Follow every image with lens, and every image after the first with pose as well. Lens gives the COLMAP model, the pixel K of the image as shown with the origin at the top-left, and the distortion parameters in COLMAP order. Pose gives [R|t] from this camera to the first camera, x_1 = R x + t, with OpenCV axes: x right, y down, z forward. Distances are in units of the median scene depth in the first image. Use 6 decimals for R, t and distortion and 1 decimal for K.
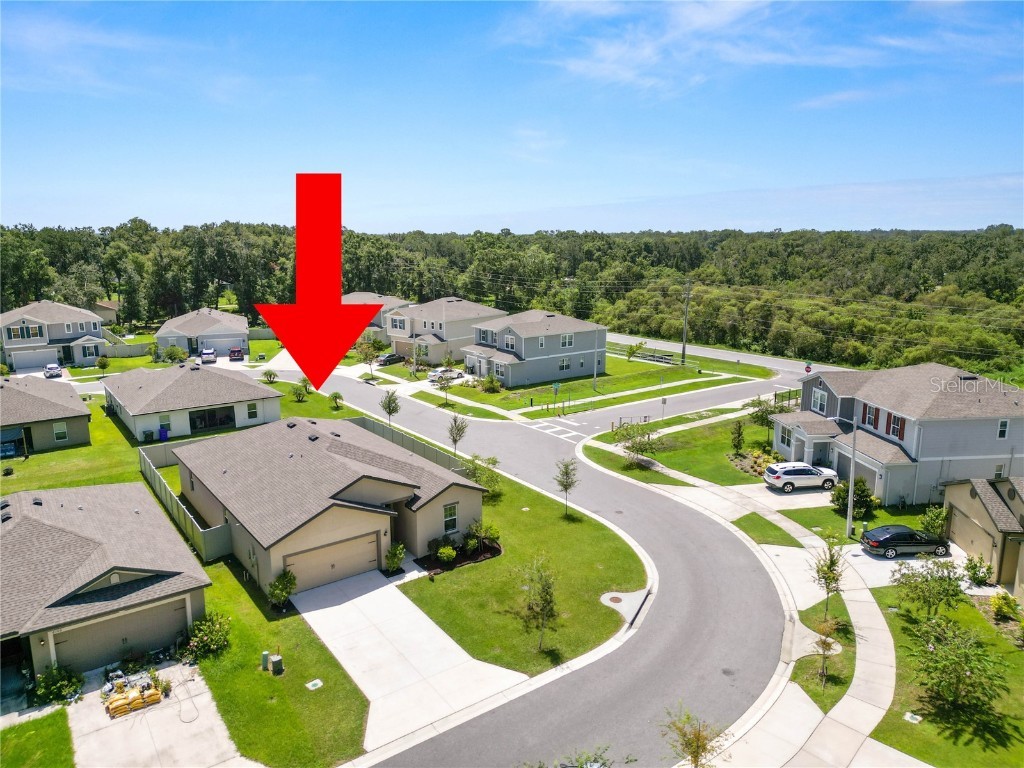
lens RADIAL K [[714.5, 0, 510.0], [0, 714.5, 389.1], [0, 0, 1]] dist [0.089213, -0.093887]
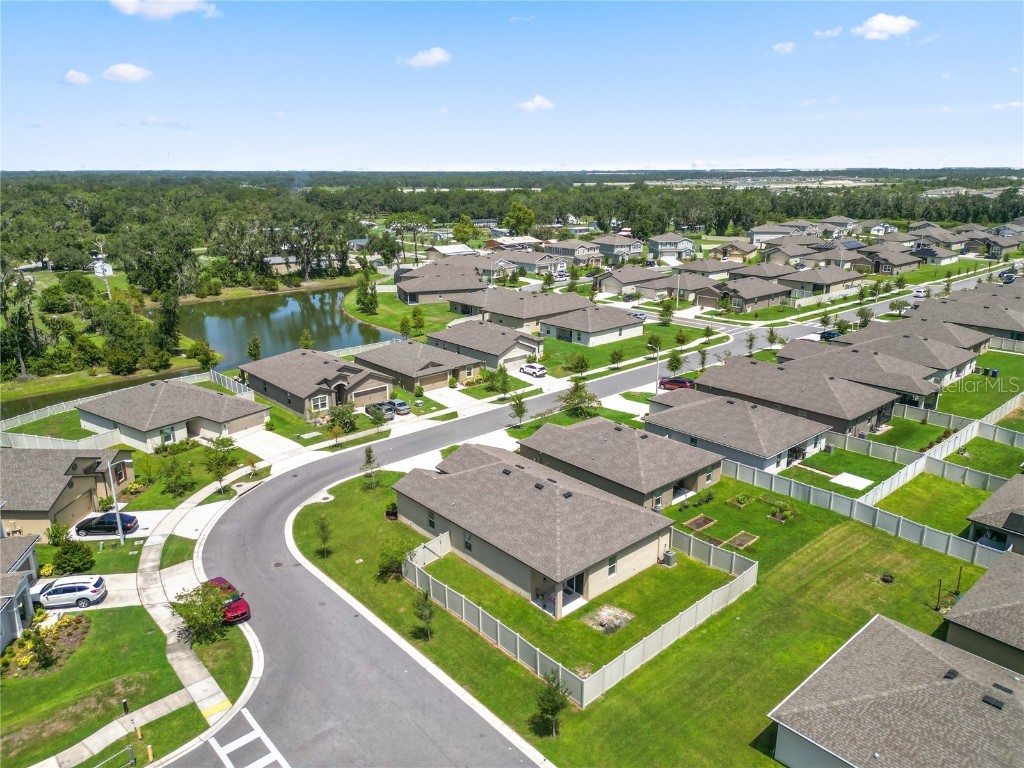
lens RADIAL K [[714.5, 0, 510.0], [0, 714.5, 389.1], [0, 0, 1]] dist [0.089213, -0.093887]
pose [[-0.995124, 0.036427, -0.091659, -0.130238], [-0.012730, 0.874091, 0.485595, -0.675551], [0.097807, 0.484394, -0.869365, 1.983291]]
